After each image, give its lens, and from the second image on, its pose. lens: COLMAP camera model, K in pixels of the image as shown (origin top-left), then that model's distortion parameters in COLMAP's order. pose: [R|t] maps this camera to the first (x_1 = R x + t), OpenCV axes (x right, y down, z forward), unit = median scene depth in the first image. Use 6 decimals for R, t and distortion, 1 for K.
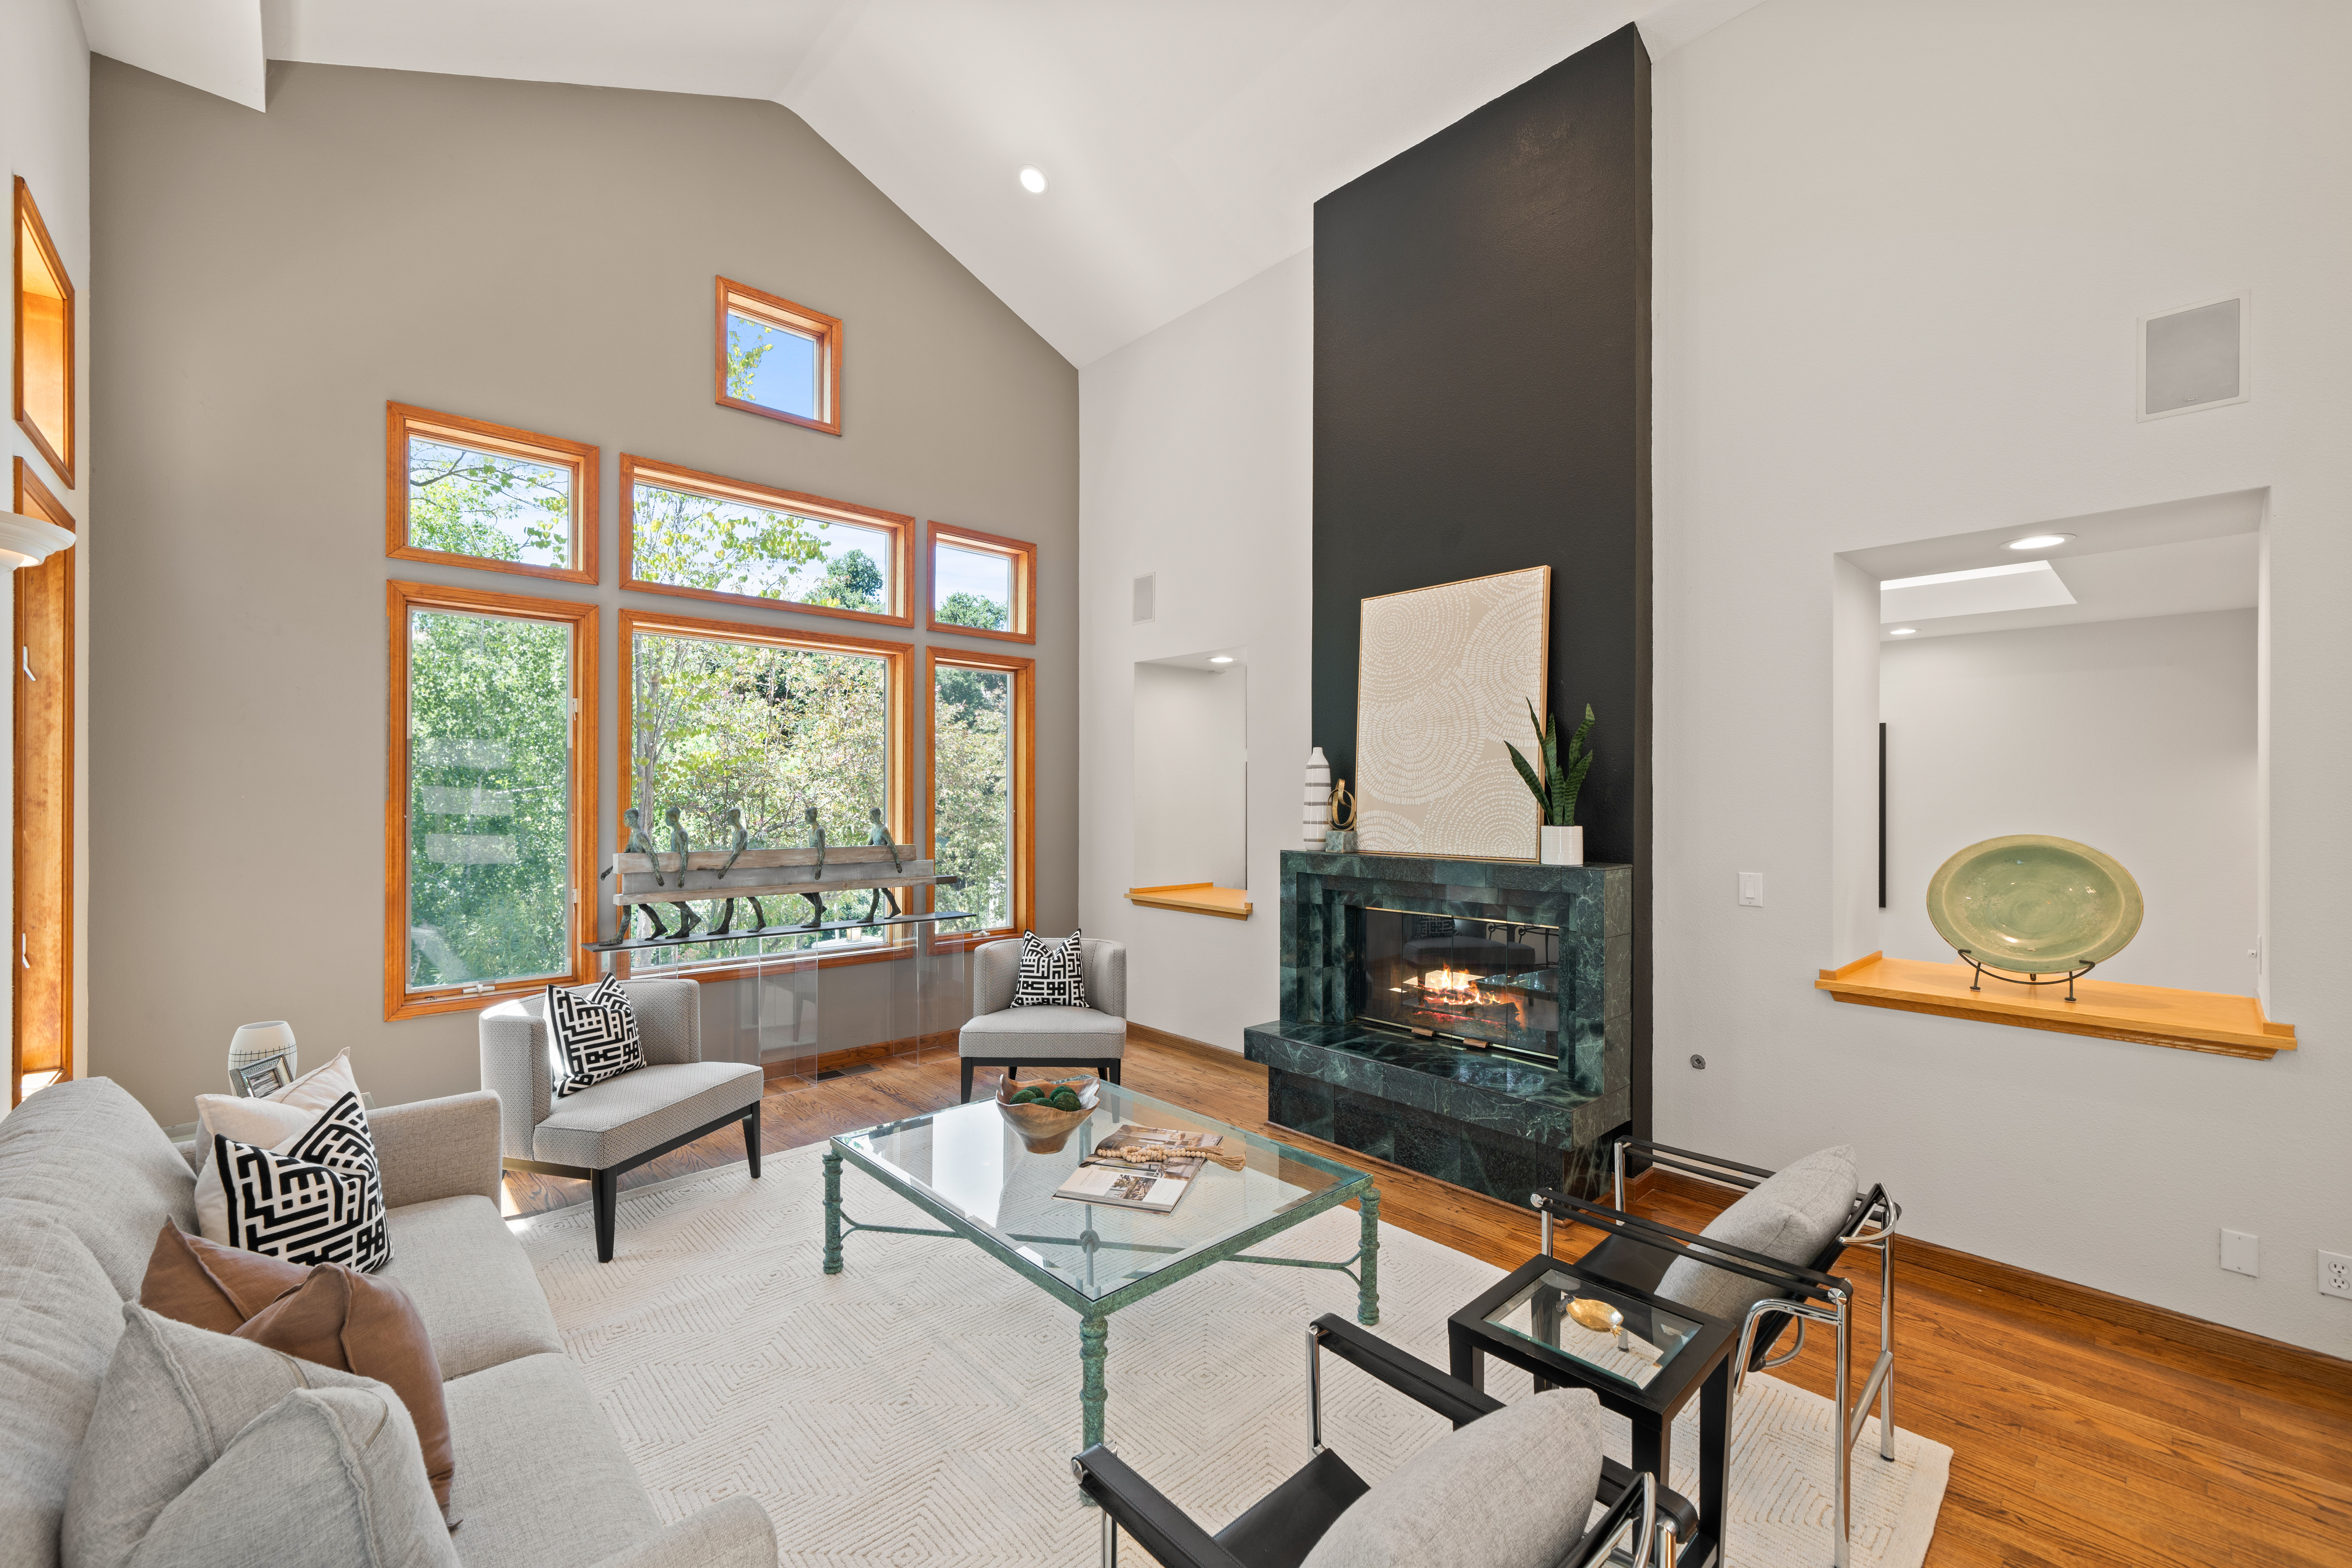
lens RADIAL K [[958.3, 0, 1152.4], [0, 958.3, 788.8], [0, 0, 1]] dist [-0.001014, -0.000023]
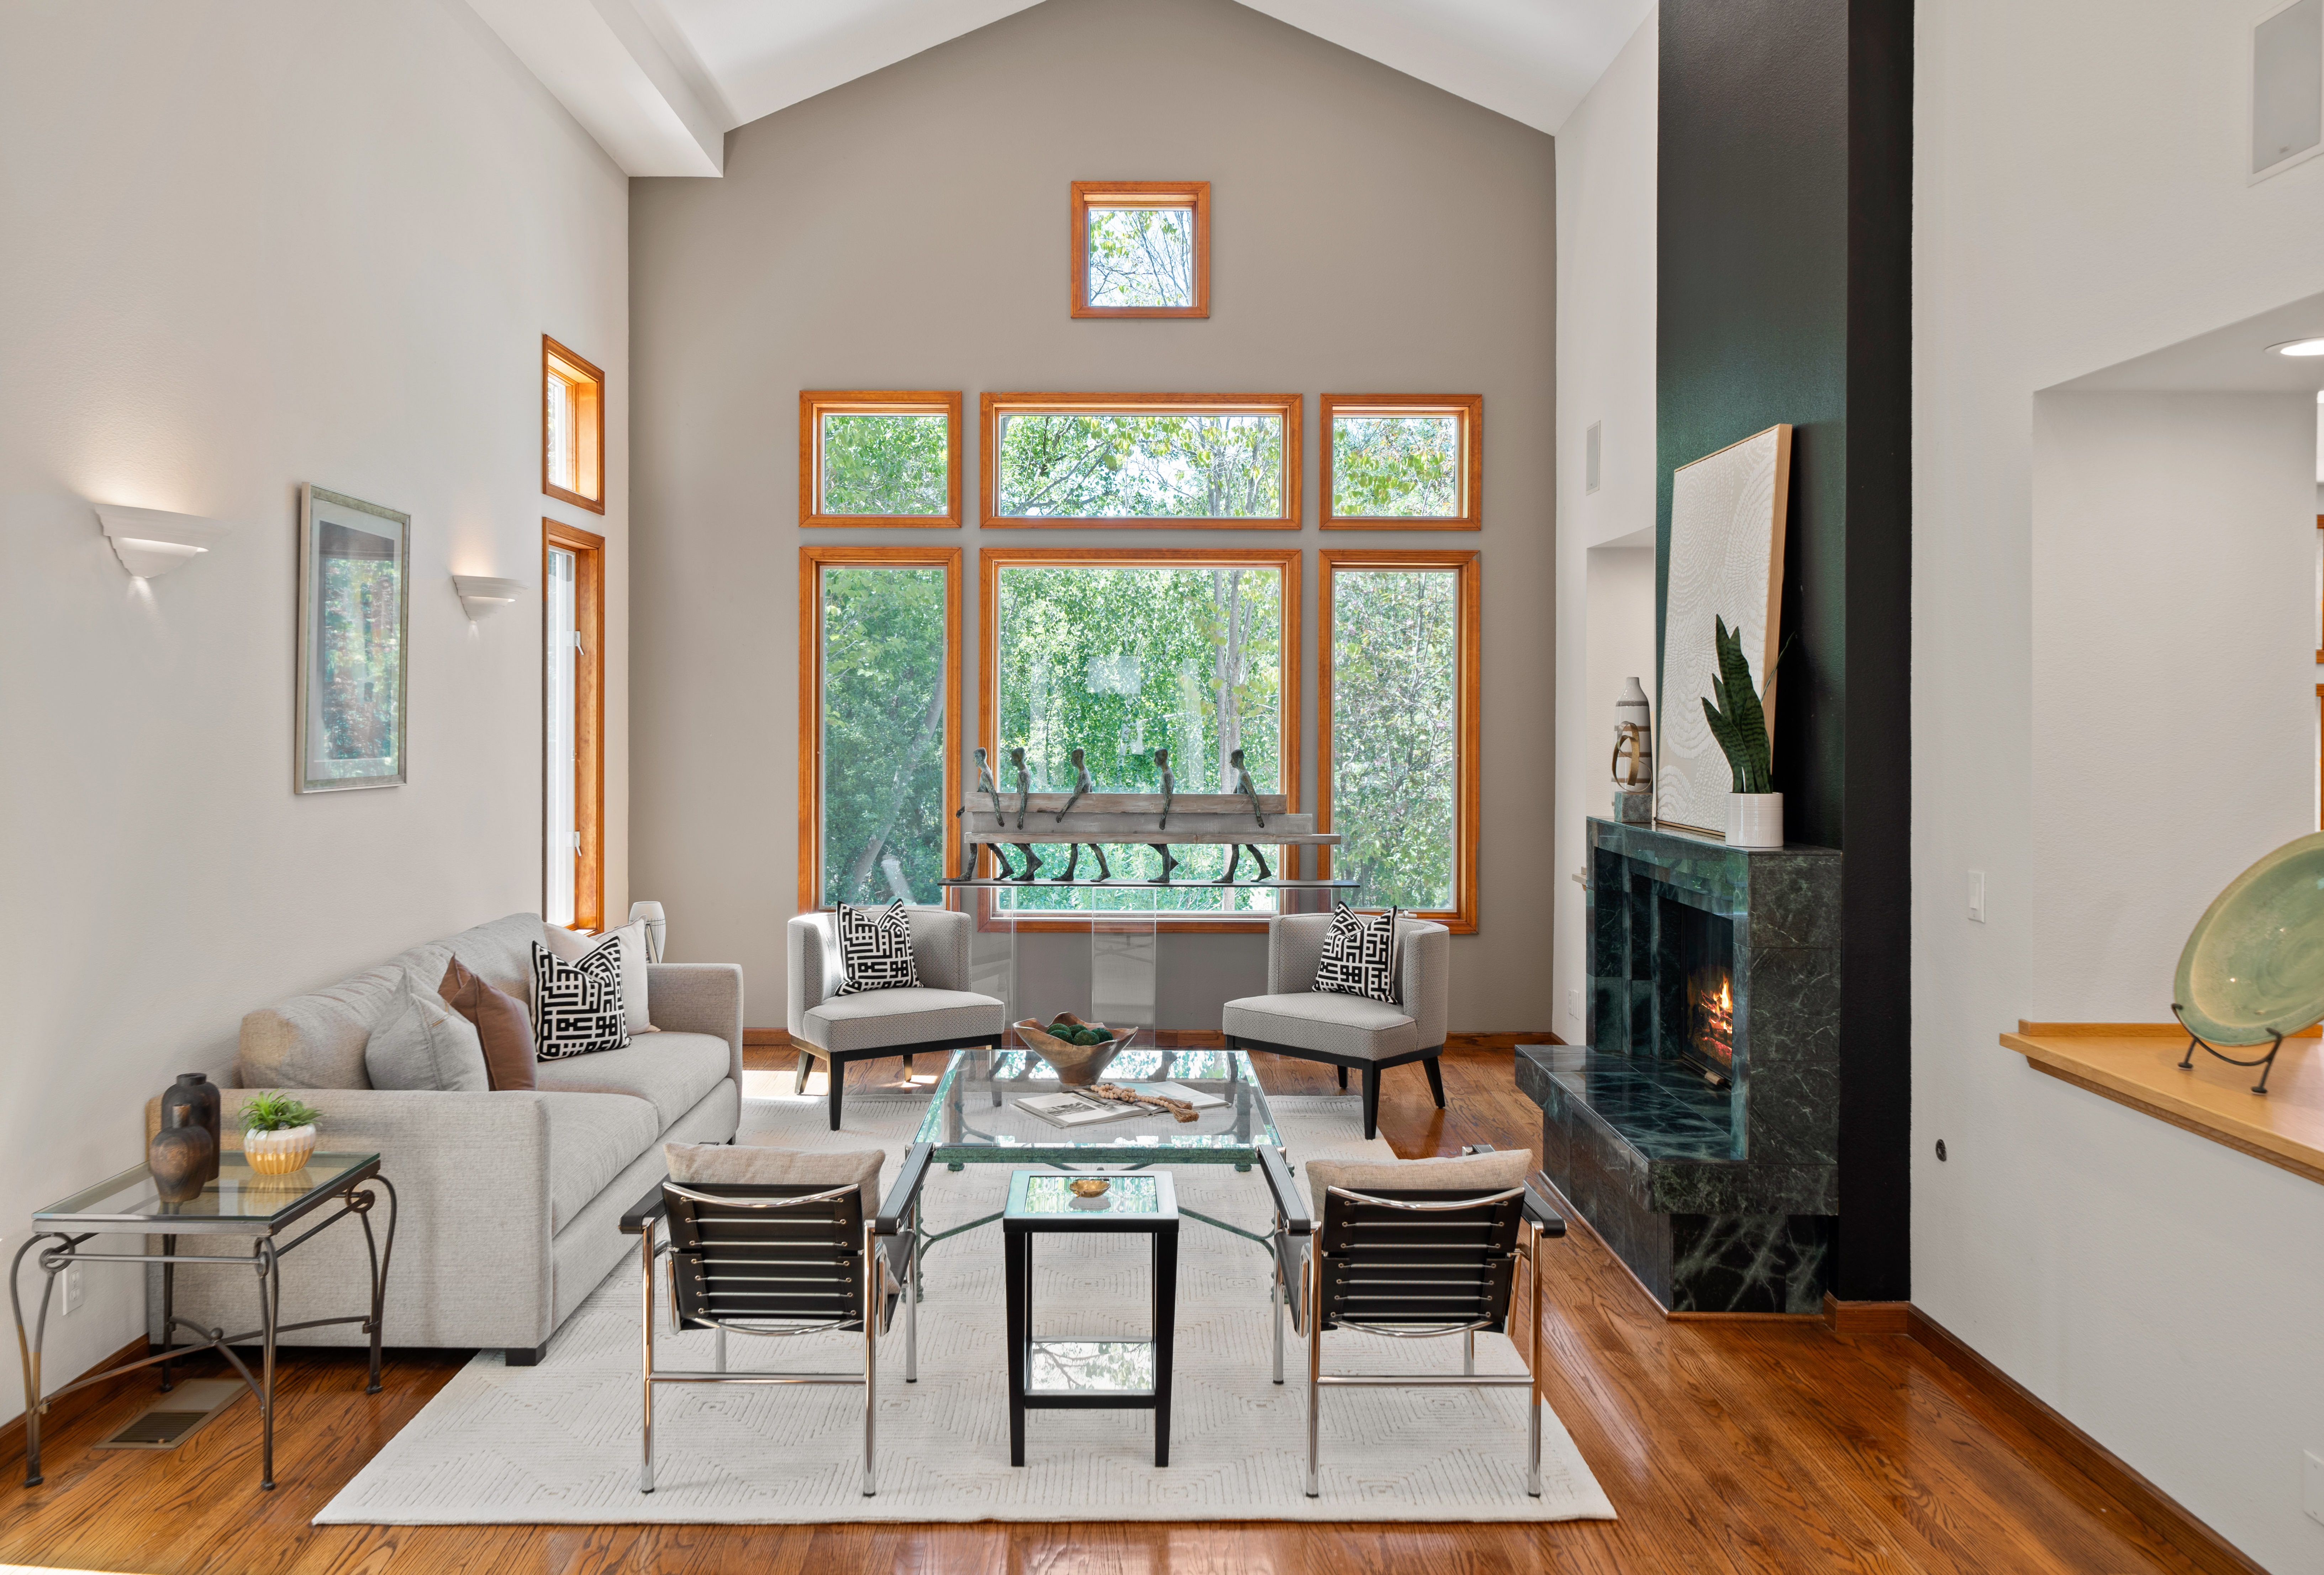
lens RADIAL K [[1734.1, 0, 1108.3], [0, 1734.1, 697.3], [0, 0, 1]] dist [-0.003039, 0.002710]
pose [[0.725571, -0.006547, -0.688117, 0.797568], [0.004596, 0.999979, -0.004668, -0.023134], [0.688132, 0.000224, 0.725585, -0.227878]]
